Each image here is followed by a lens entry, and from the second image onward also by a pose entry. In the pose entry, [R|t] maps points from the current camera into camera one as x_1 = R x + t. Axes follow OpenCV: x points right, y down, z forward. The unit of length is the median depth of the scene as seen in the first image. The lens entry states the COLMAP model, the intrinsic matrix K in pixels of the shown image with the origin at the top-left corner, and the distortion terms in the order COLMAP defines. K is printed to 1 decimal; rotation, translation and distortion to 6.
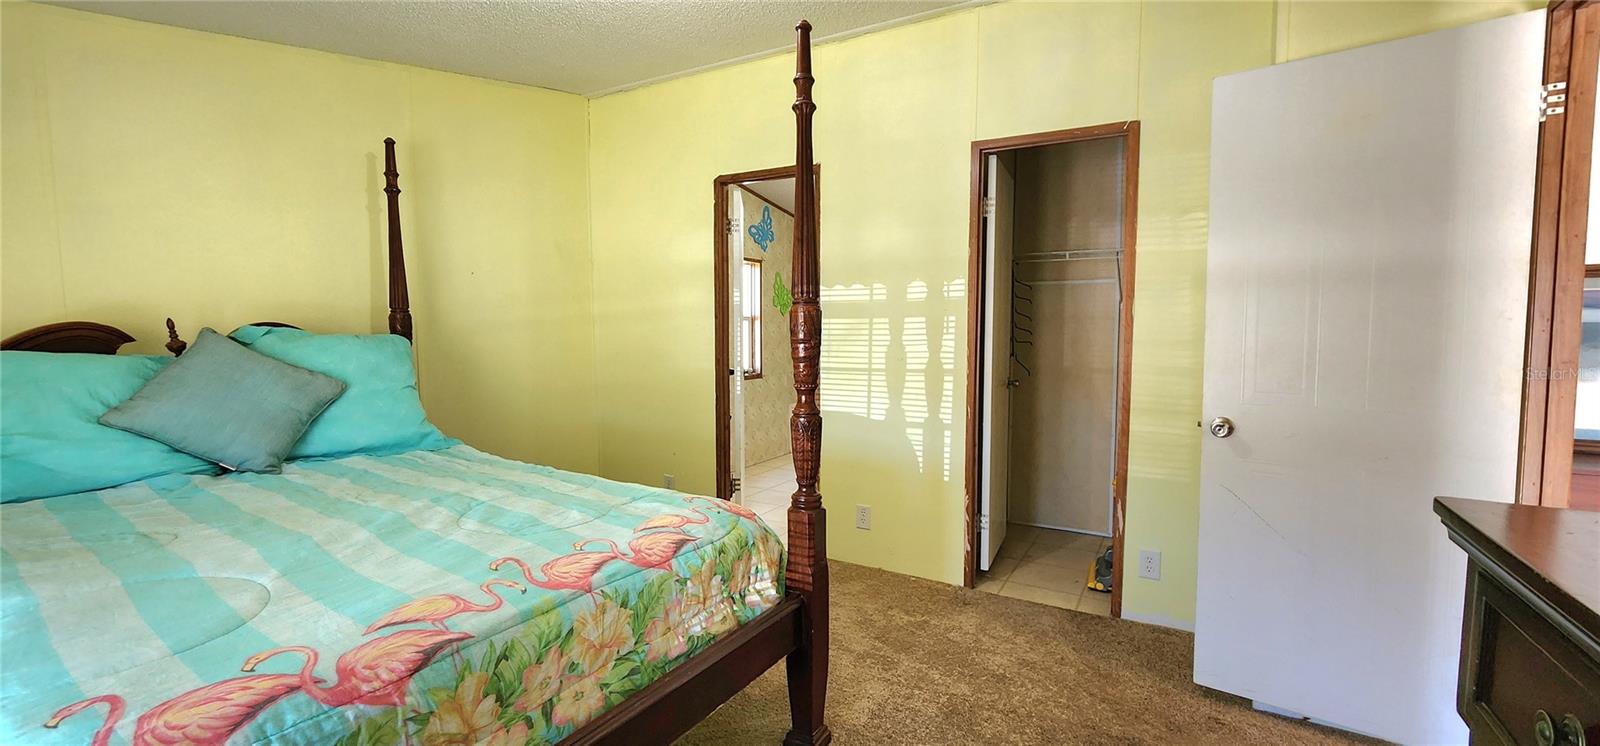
lens RADIAL K [[656.0, 0, 779.5], [0, 656.0, 369.5], [0, 0, 1]] dist [0.000848, -0.000127]
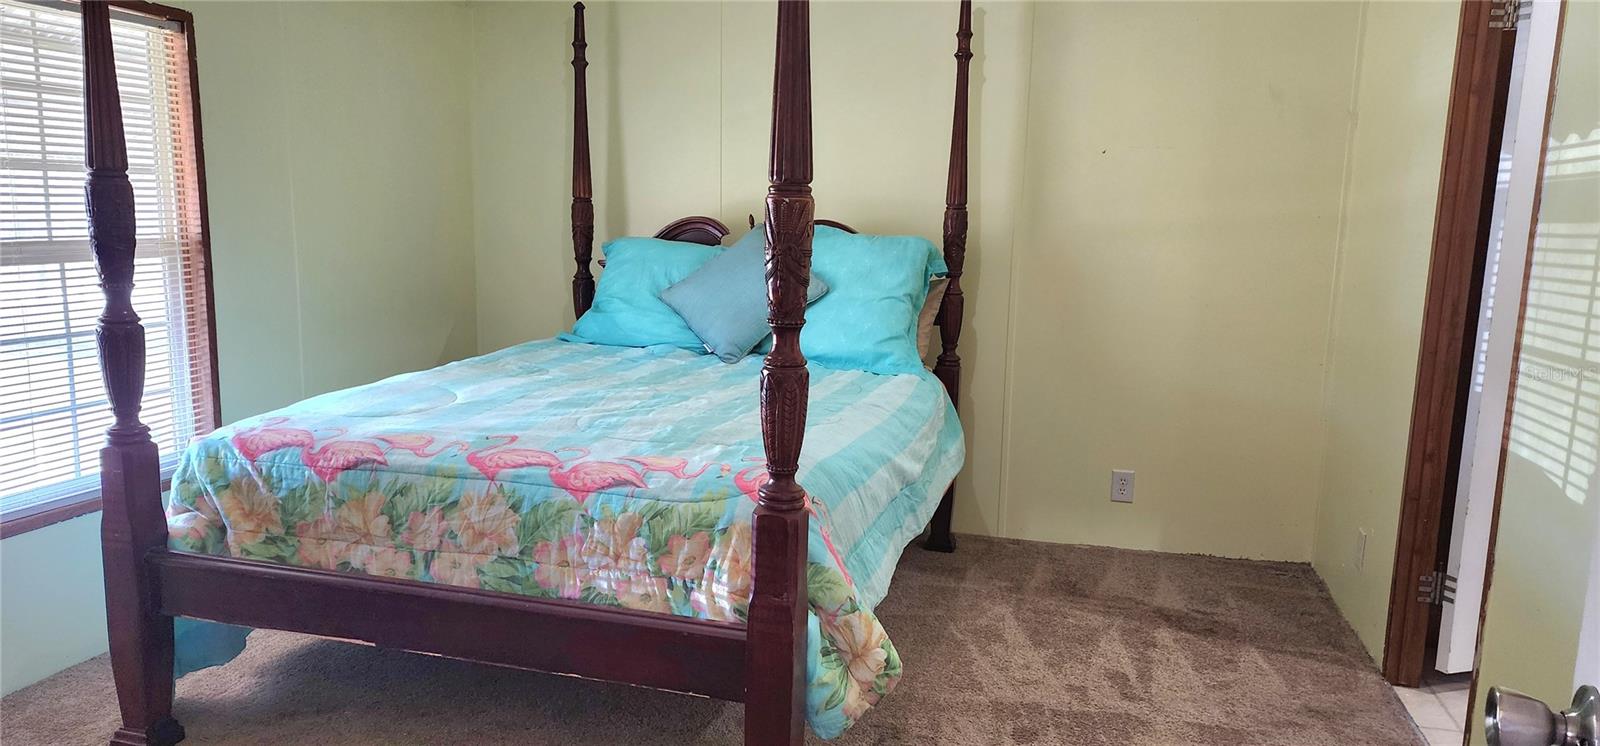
lens RADIAL K [[1042.7, 0, 800.0], [0, 1042.7, 373.0], [0, 0, 1]] dist [0.000153, 0.000053]
pose [[0.297600, 0.144316, -0.943720, 1.287646], [-0.086466, 0.988520, 0.123900, -0.062102], [0.950767, 0.044727, 0.306662, 0.909772]]
